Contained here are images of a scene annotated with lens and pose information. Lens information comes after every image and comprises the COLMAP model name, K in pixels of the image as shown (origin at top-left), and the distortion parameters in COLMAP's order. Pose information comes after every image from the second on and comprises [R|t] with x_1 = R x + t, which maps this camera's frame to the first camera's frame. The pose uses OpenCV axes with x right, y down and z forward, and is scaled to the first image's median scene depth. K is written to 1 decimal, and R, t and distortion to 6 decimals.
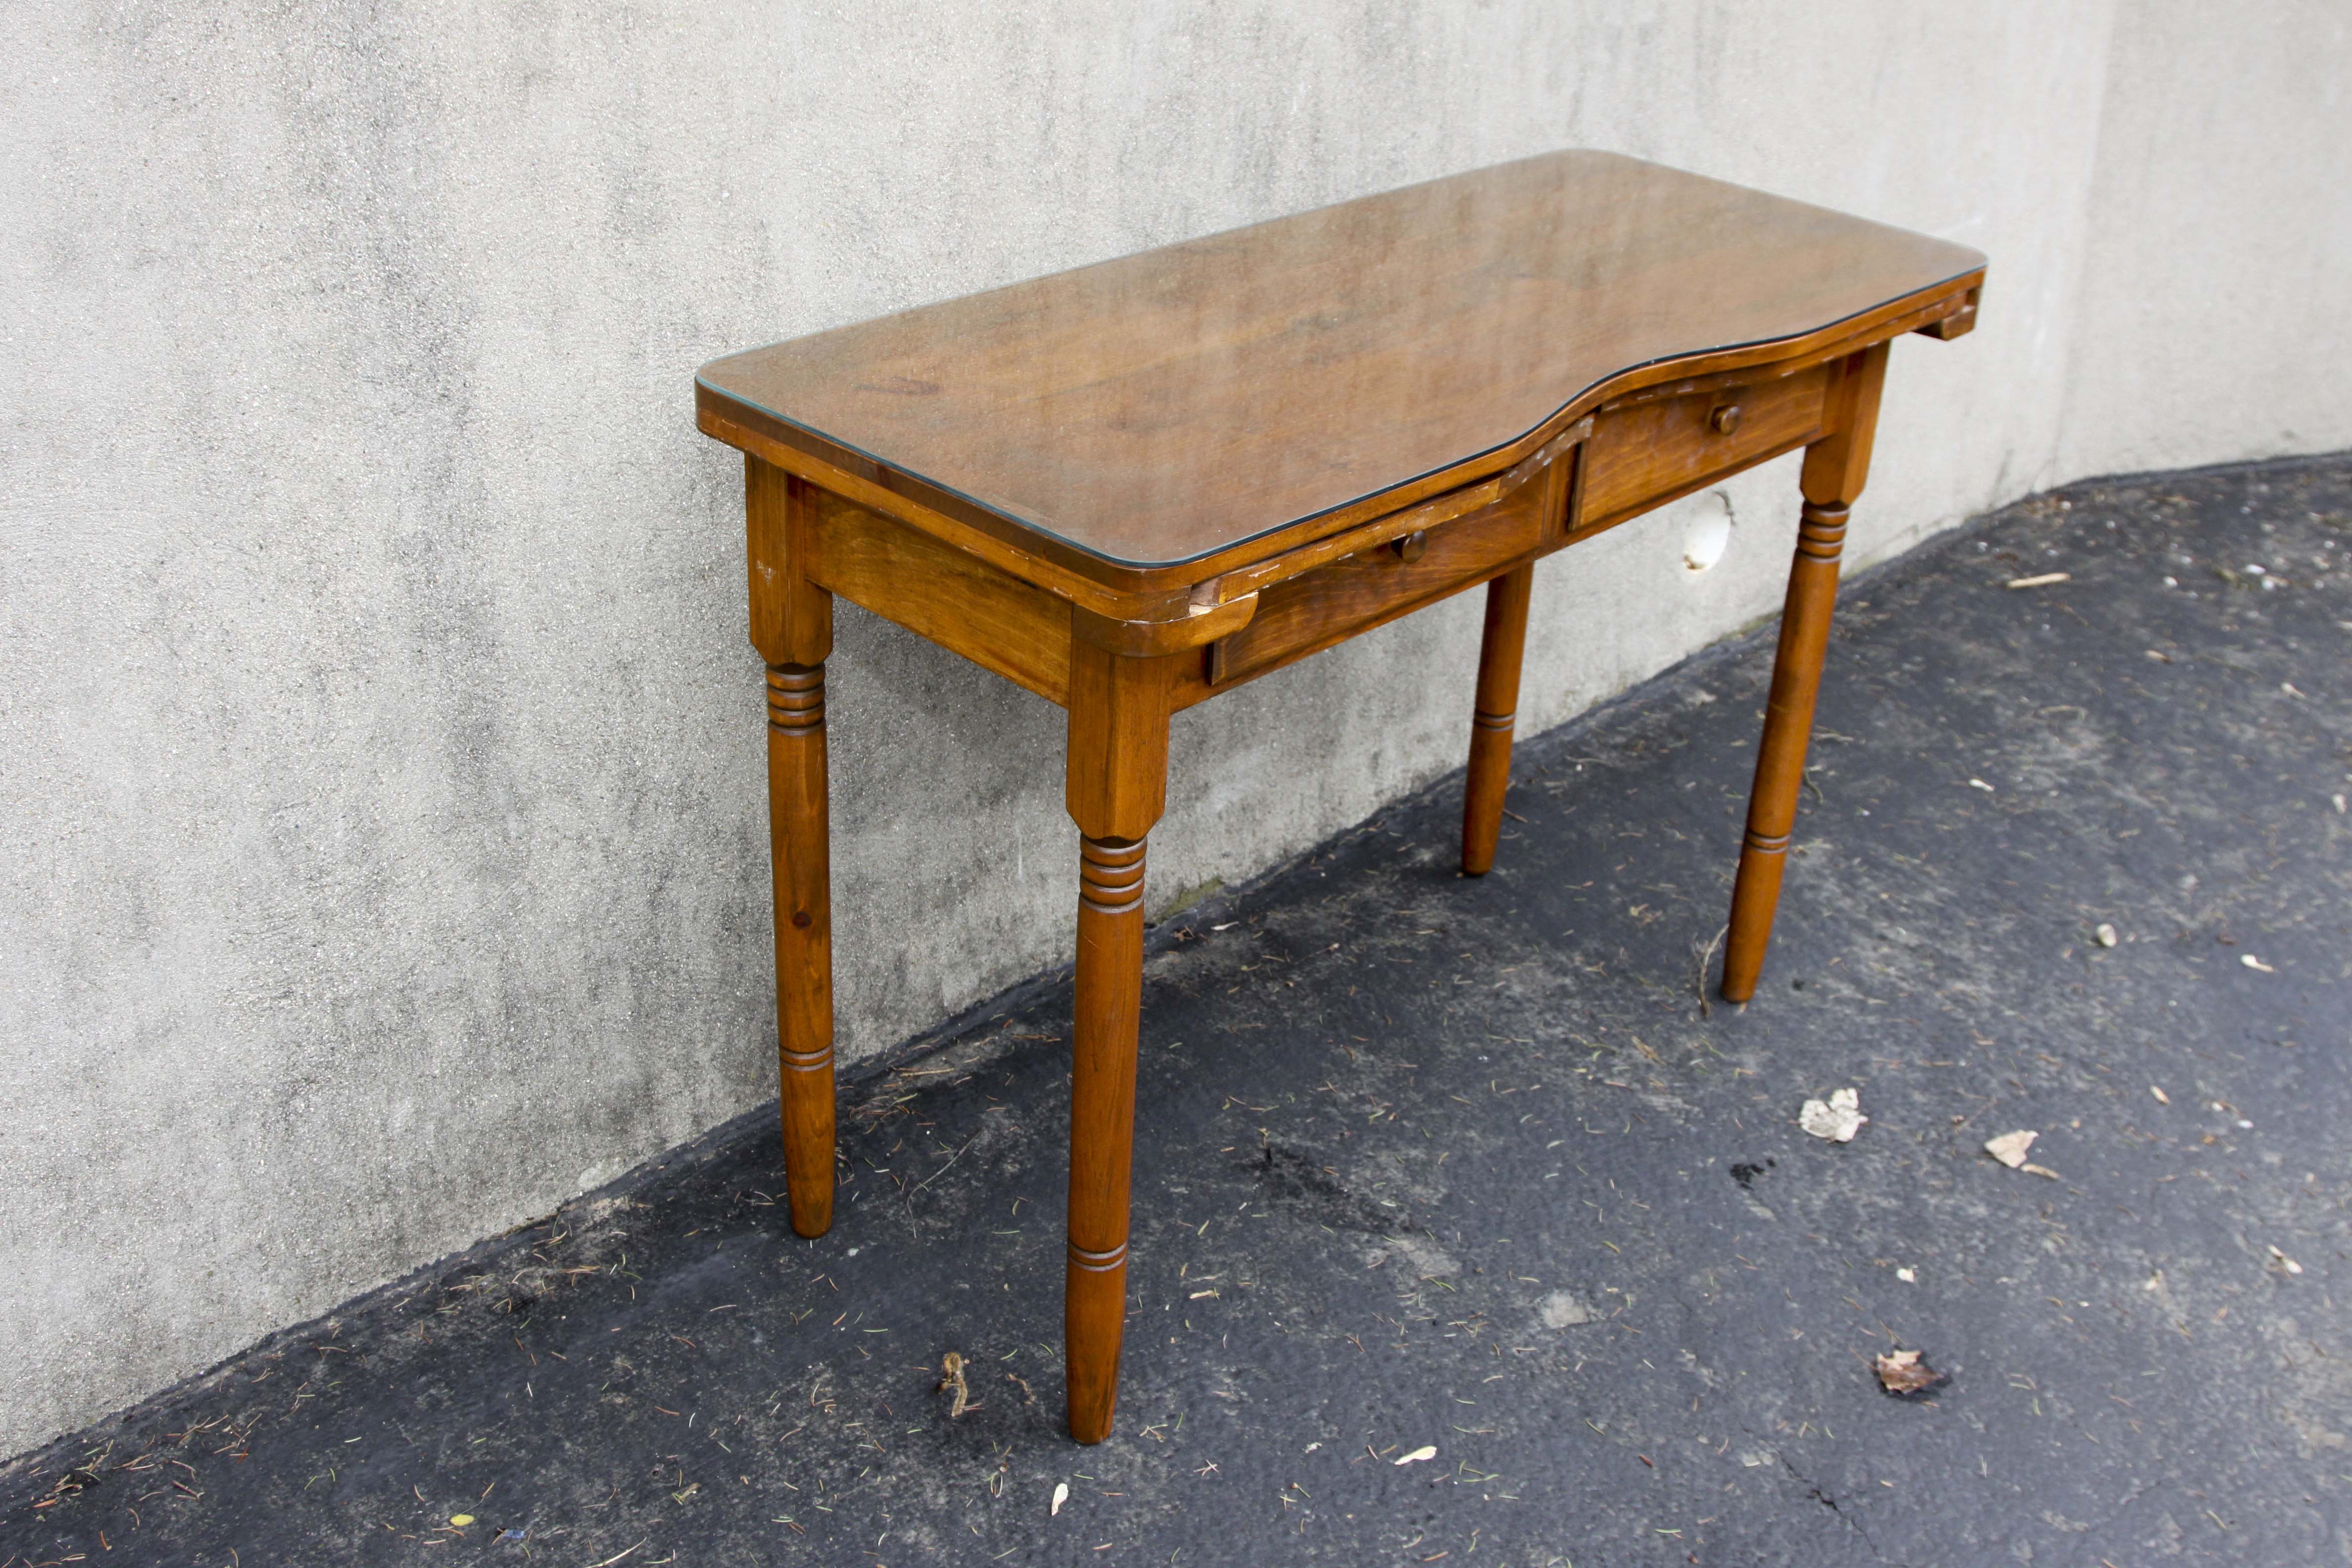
lens RADIAL K [[2453.2, 0, 1153.8], [0, 2453.2, 768.7], [0, 0, 1]] dist [-0.118989, 0.000000]
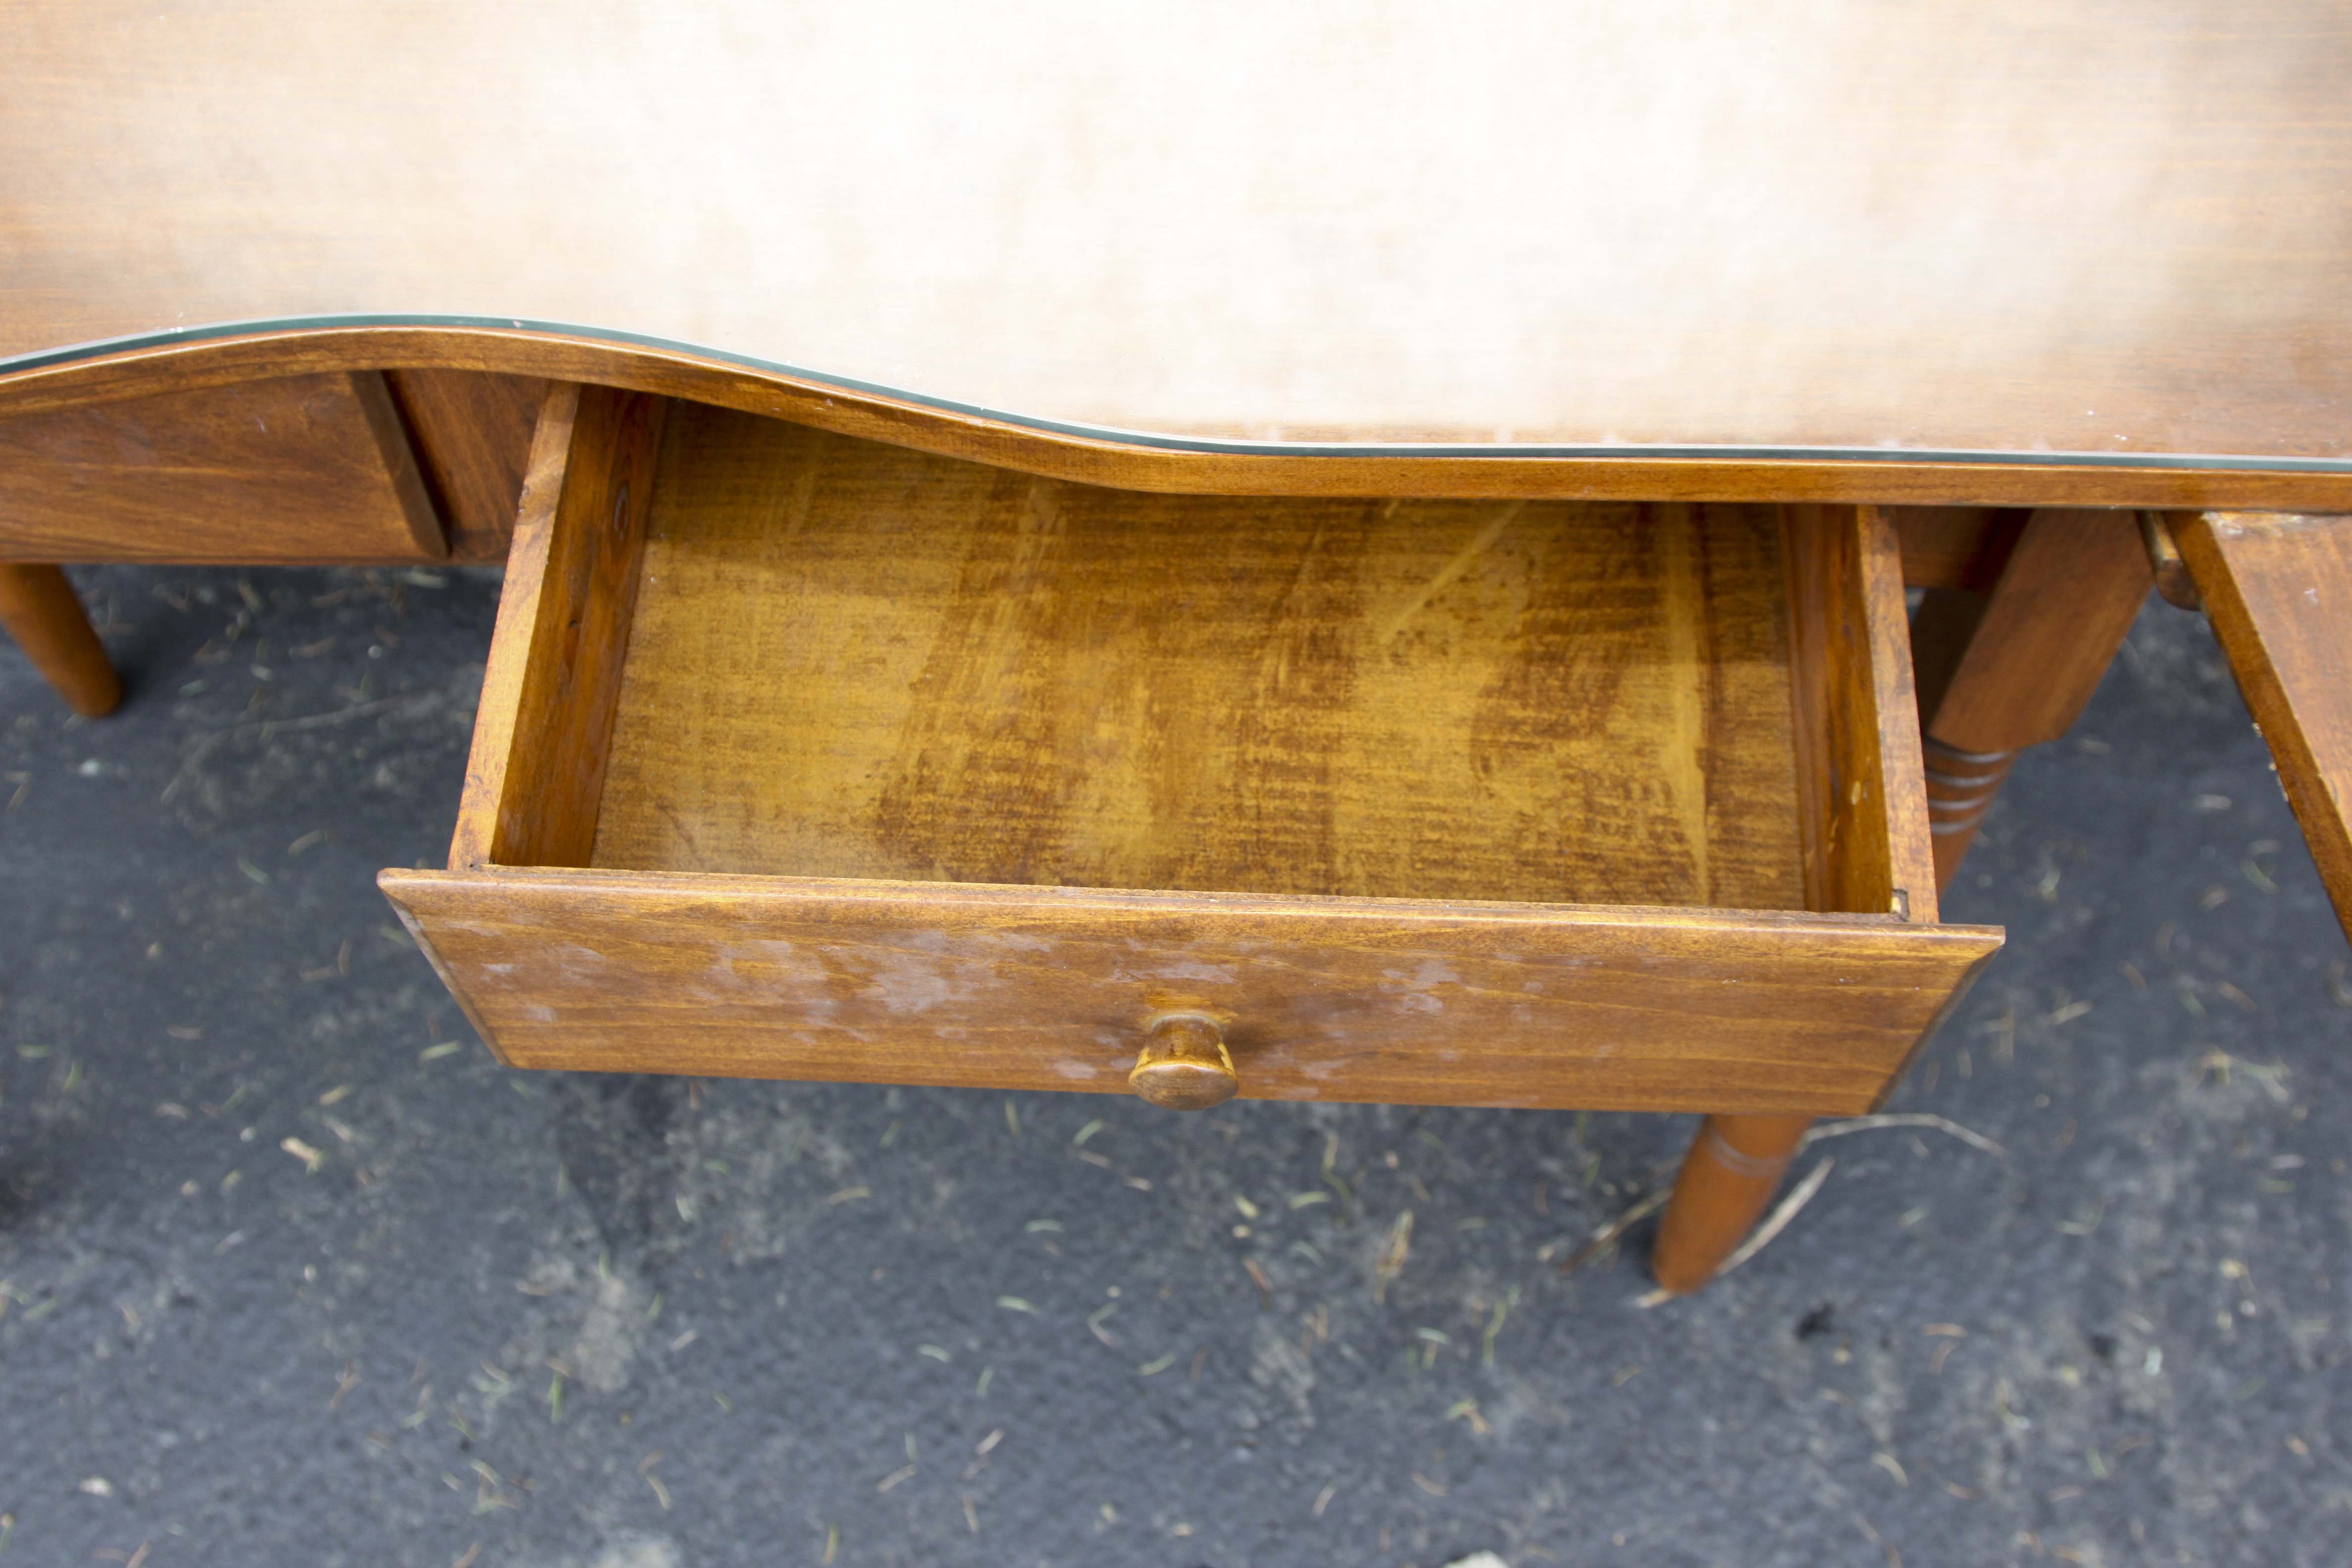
lens RADIAL K [[2453.2, 0, 1215.7], [0, 2453.2, 761.0], [0, 0, 1]] dist [-0.118989, 0.000000]
pose [[0.697435, 0.591392, -0.404770, 0.391488], [-0.326753, 0.765101, 0.554845, -0.298999], [0.637821, -0.254709, 0.726848, 0.735107]]
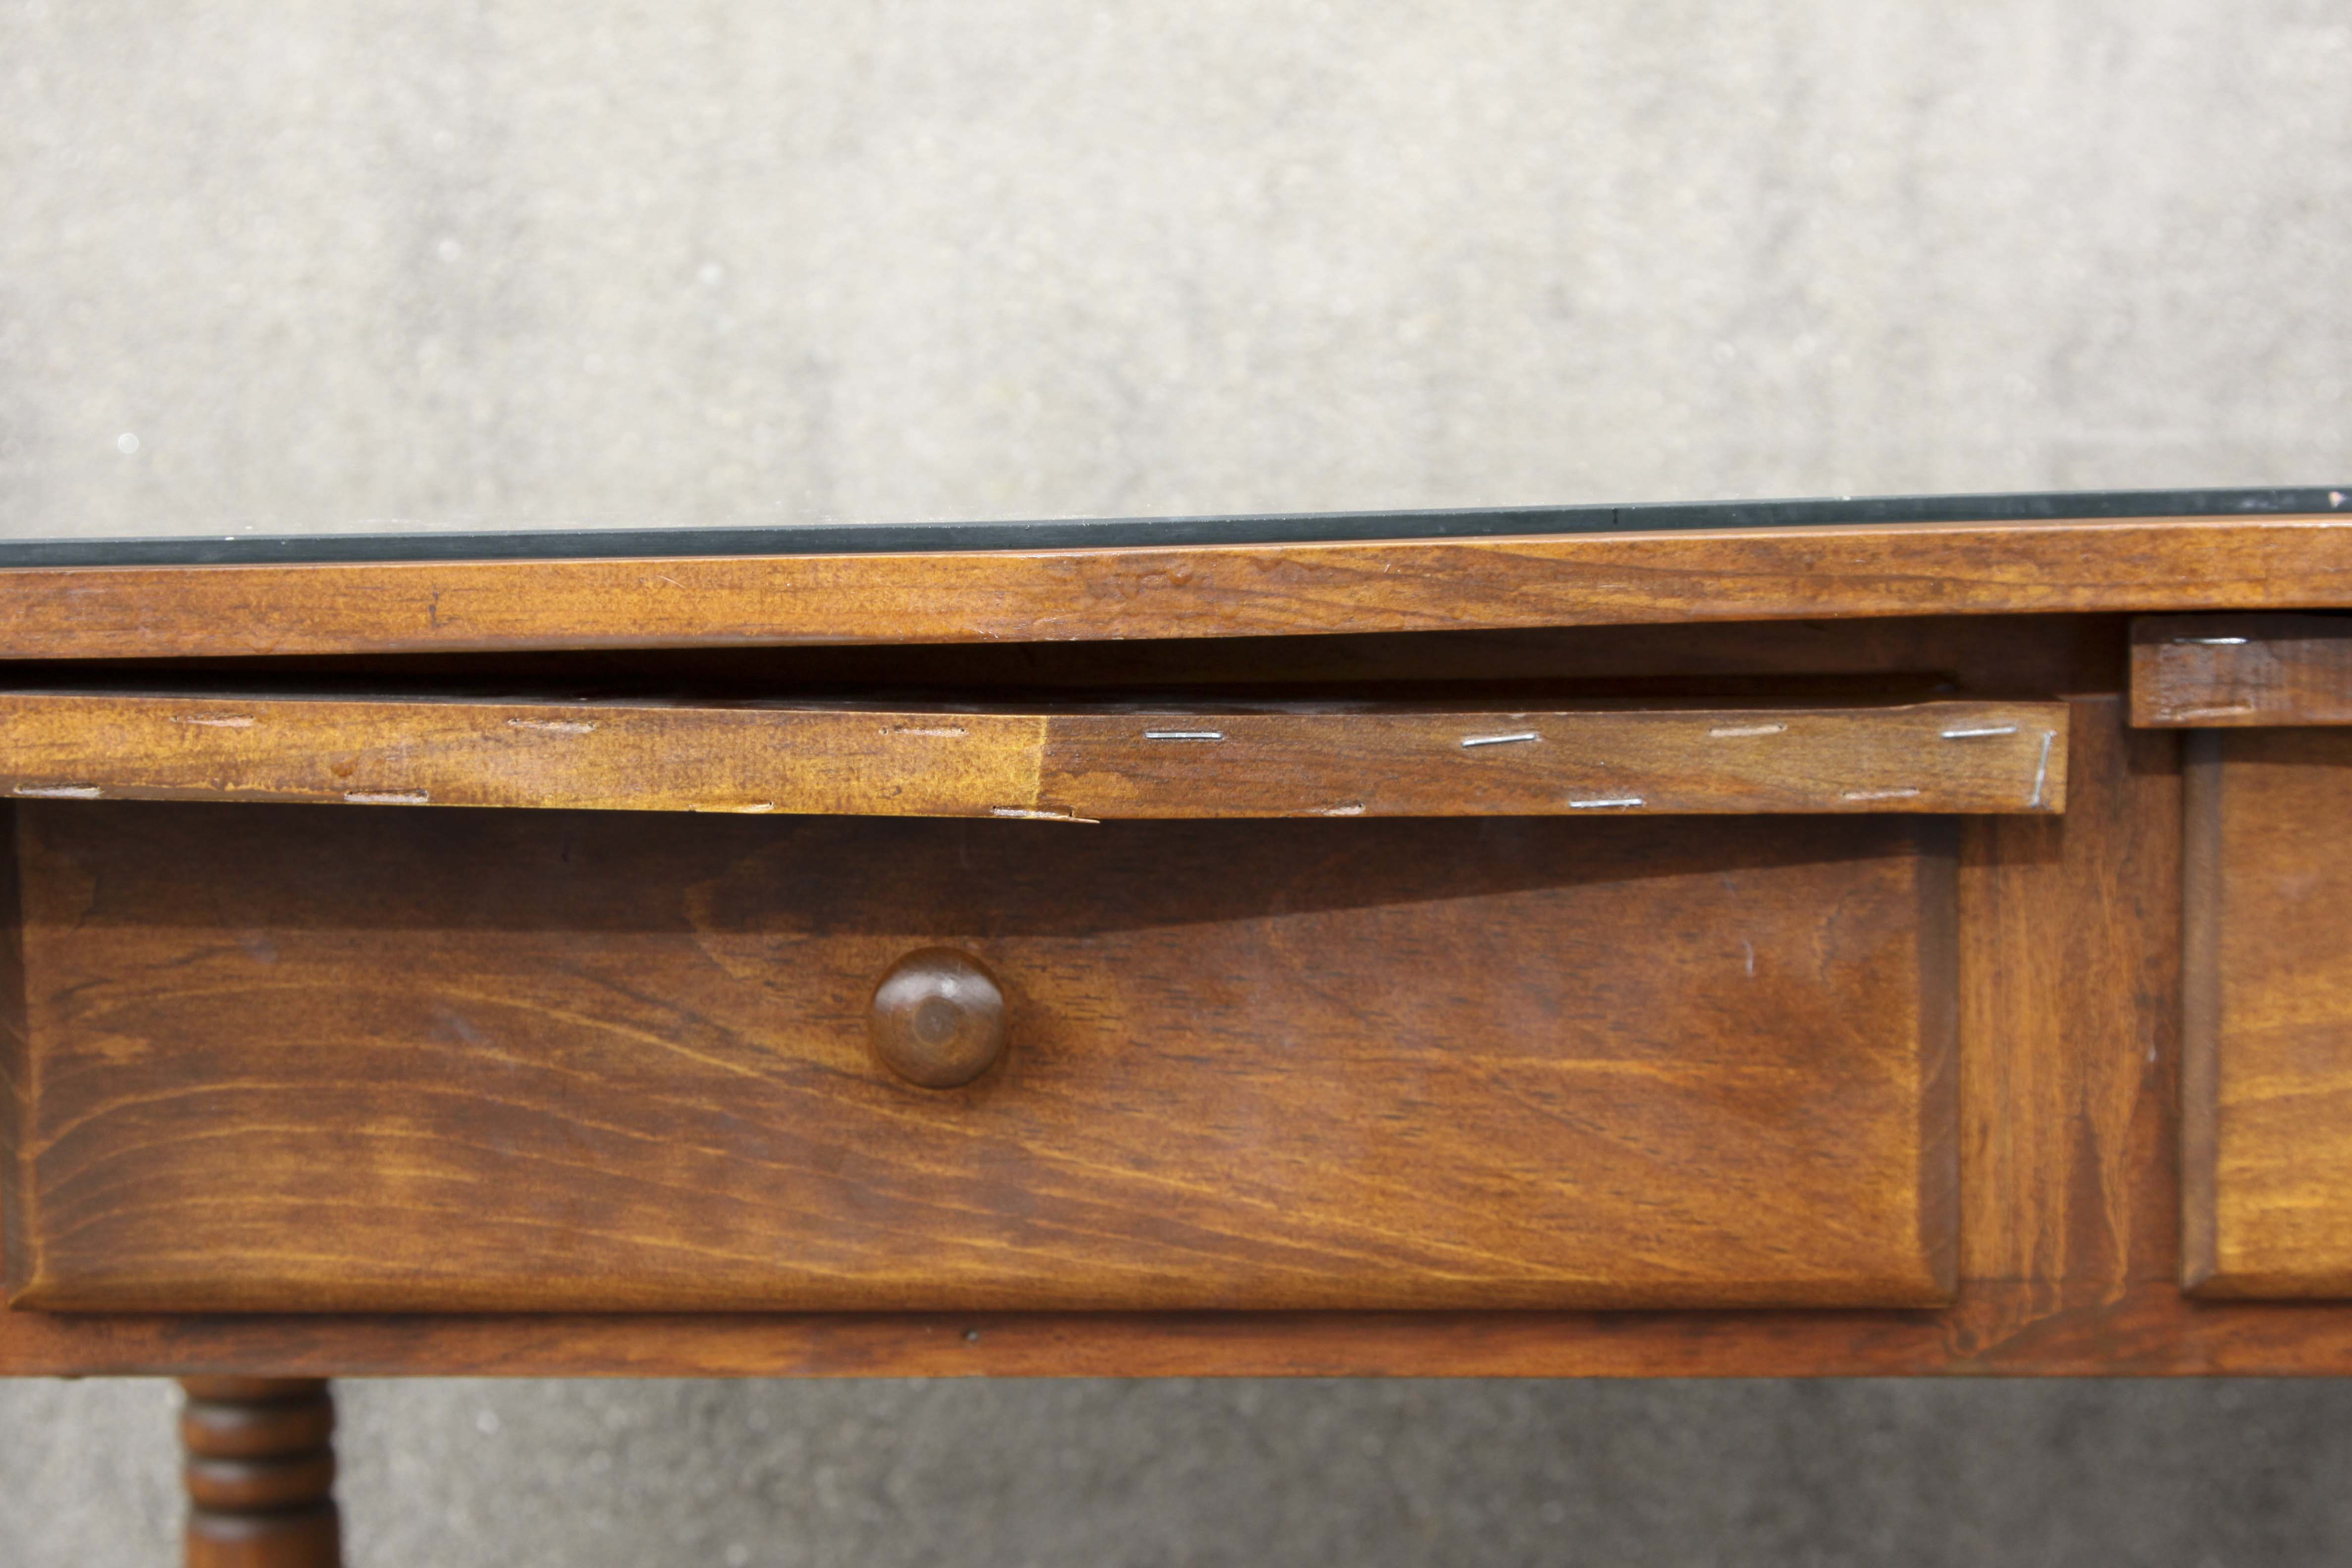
lens RADIAL K [[4069.5, 0, 1205.9], [0, 4069.5, 801.8], [0, 0, 1]] dist [0.028649, 0.000000]
pose [[0.640950, 0.025010, -0.767175, 0.389017], [-0.319900, 0.917236, -0.237364, -0.015582], [0.697744, 0.397558, 0.595903, 0.643665]]
